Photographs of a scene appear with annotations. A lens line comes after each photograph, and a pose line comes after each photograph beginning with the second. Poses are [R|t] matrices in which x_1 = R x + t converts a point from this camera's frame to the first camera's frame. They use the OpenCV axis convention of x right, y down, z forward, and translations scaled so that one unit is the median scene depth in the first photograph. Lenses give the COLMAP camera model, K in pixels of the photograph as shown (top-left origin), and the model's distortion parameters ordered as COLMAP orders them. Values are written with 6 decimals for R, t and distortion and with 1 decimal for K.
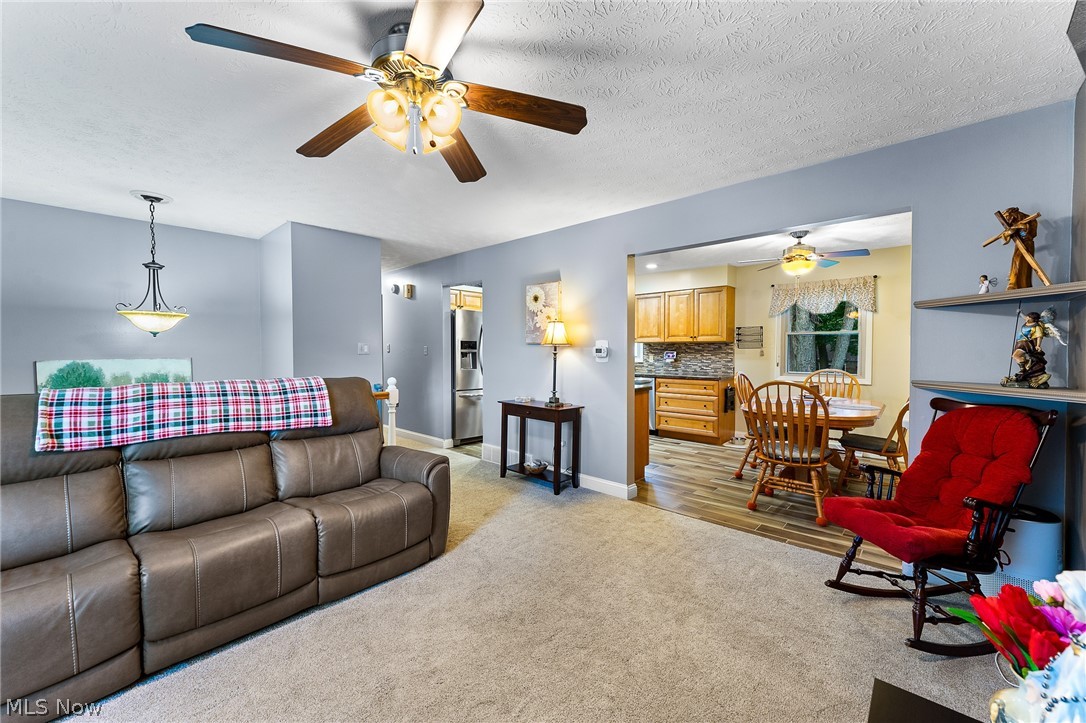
lens RADIAL K [[427.1, 0, 549.1], [0, 427.1, 361.0], [0, 0, 1]] dist [0.000851, -0.000046]
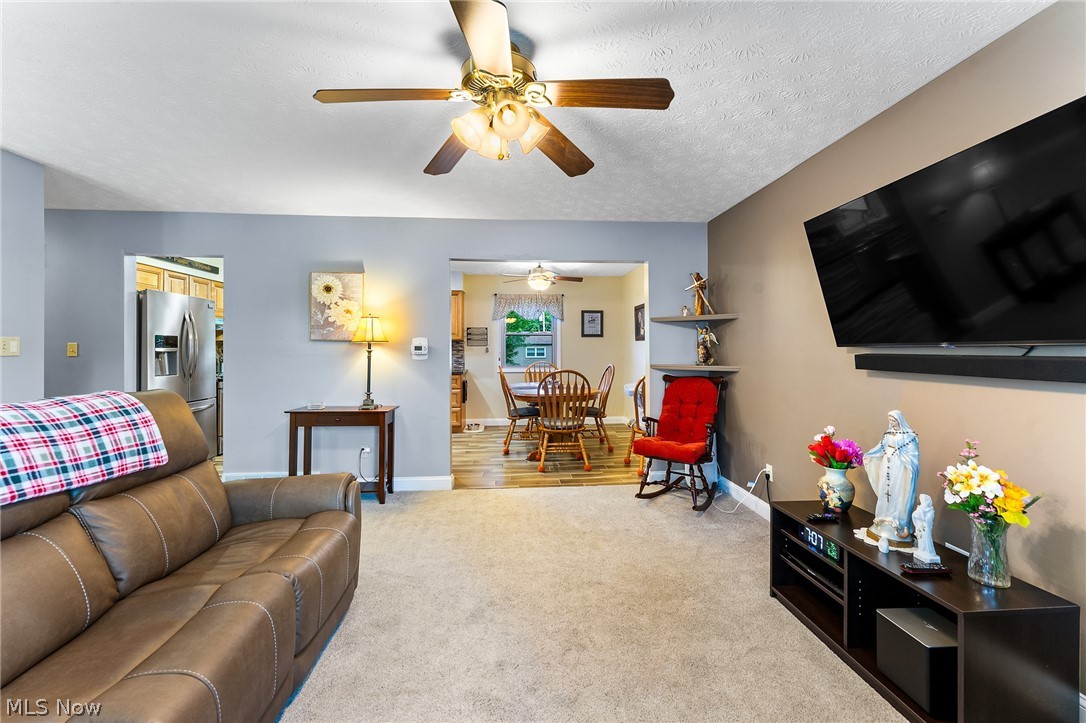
lens RADIAL K [[433.8, 0, 544.1], [0, 433.8, 341.6], [0, 0, 1]] dist [-0.000709, -0.000111]
pose [[0.685286, 0.006749, 0.728243, -0.416793], [0.022750, 0.999271, -0.030669, -0.001223], [-0.727919, 0.037585, 0.684632, 0.083972]]
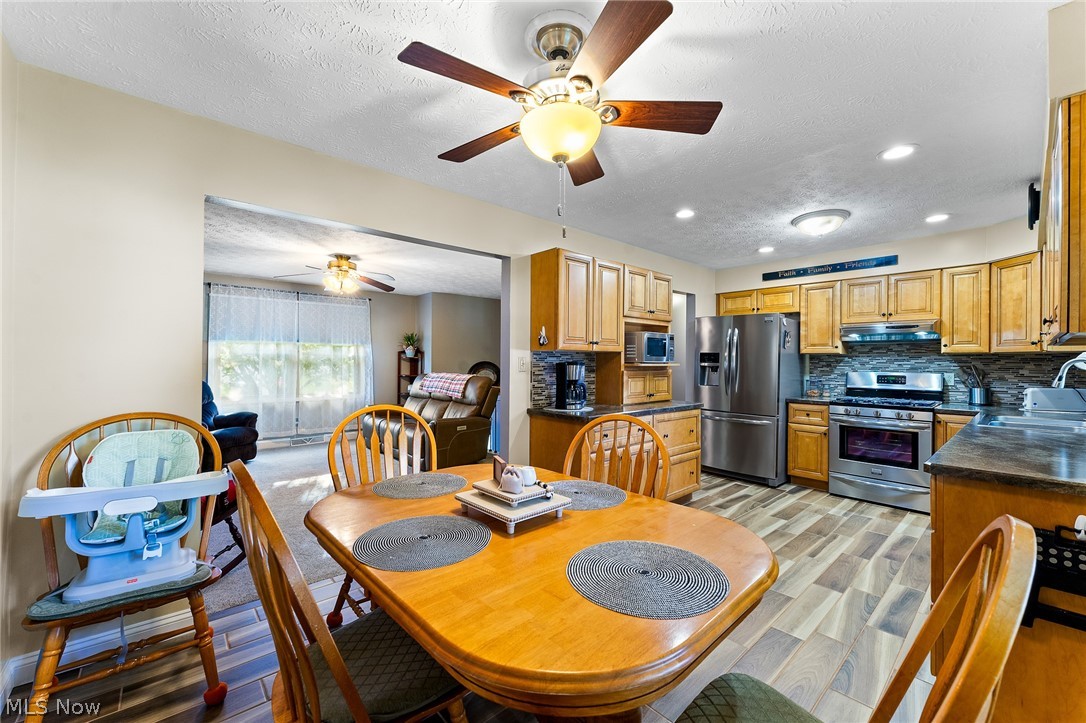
lens RADIAL K [[427.1, 0, 549.1], [0, 427.1, 361.0], [0, 0, 1]] dist [0.000851, -0.000046]
pose [[-0.100499, -0.001448, -0.994936, 1.035541], [-0.033296, 0.999444, 0.001909, -0.031770], [0.994380, 0.033320, -0.100491, 1.131262]]
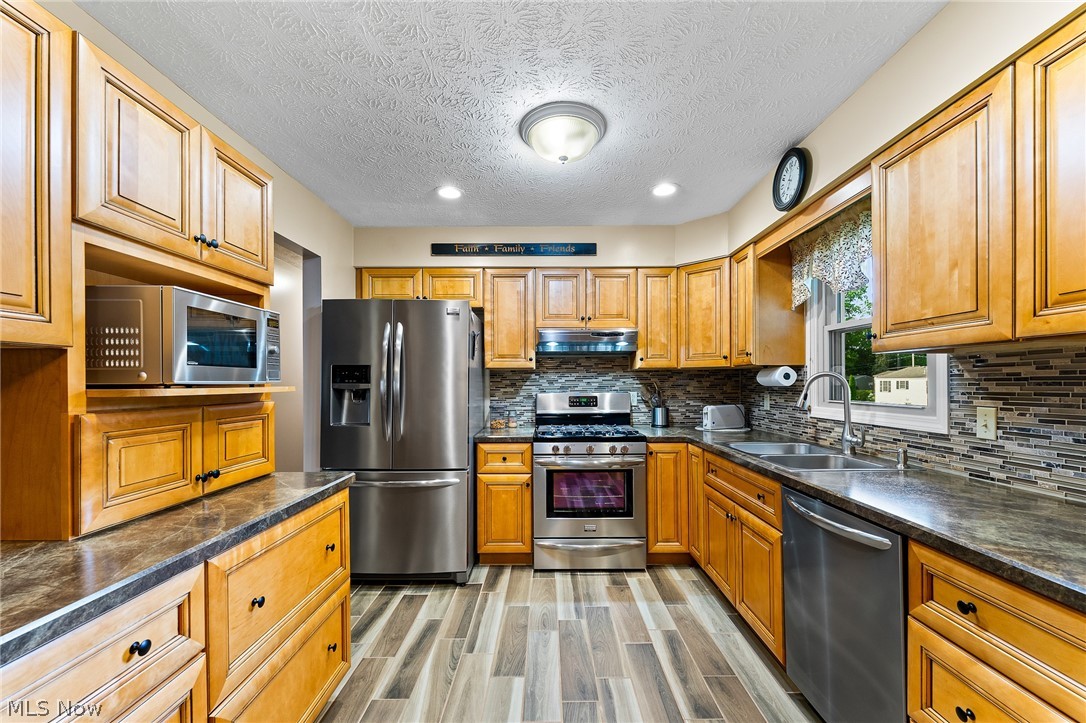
lens RADIAL K [[442.2, 0, 550.2], [0, 442.2, 382.0], [0, 0, 1]] dist [0.000734, 0.000080]
pose [[0.674841, -0.002986, -0.737957, 0.466297], [-0.014632, 0.999741, -0.017425, -0.034327], [0.737818, 0.022557, 0.674623, 1.232534]]
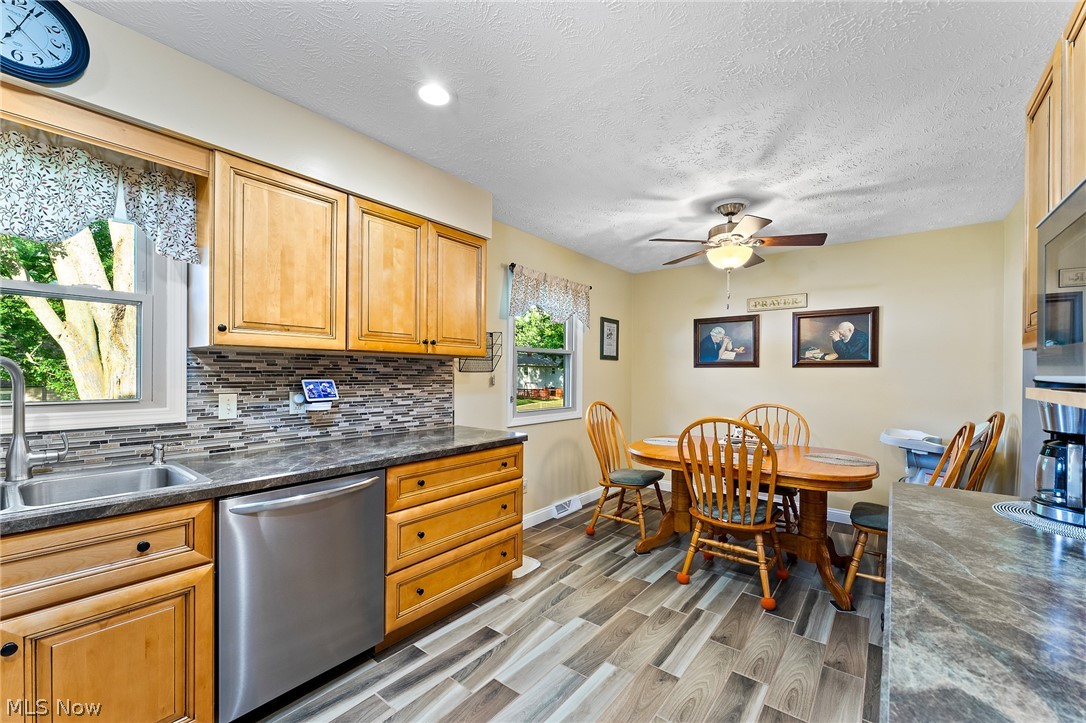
lens RADIAL K [[437.9, 0, 546.9], [0, 437.9, 376.4], [0, 0, 1]] dist [0.000056, 0.000171]
pose [[-0.067893, -0.007384, 0.997665, -0.111625], [0.017853, 0.999804, 0.008615, -0.042344], [-0.997533, 0.018396, -0.067748, 1.474648]]
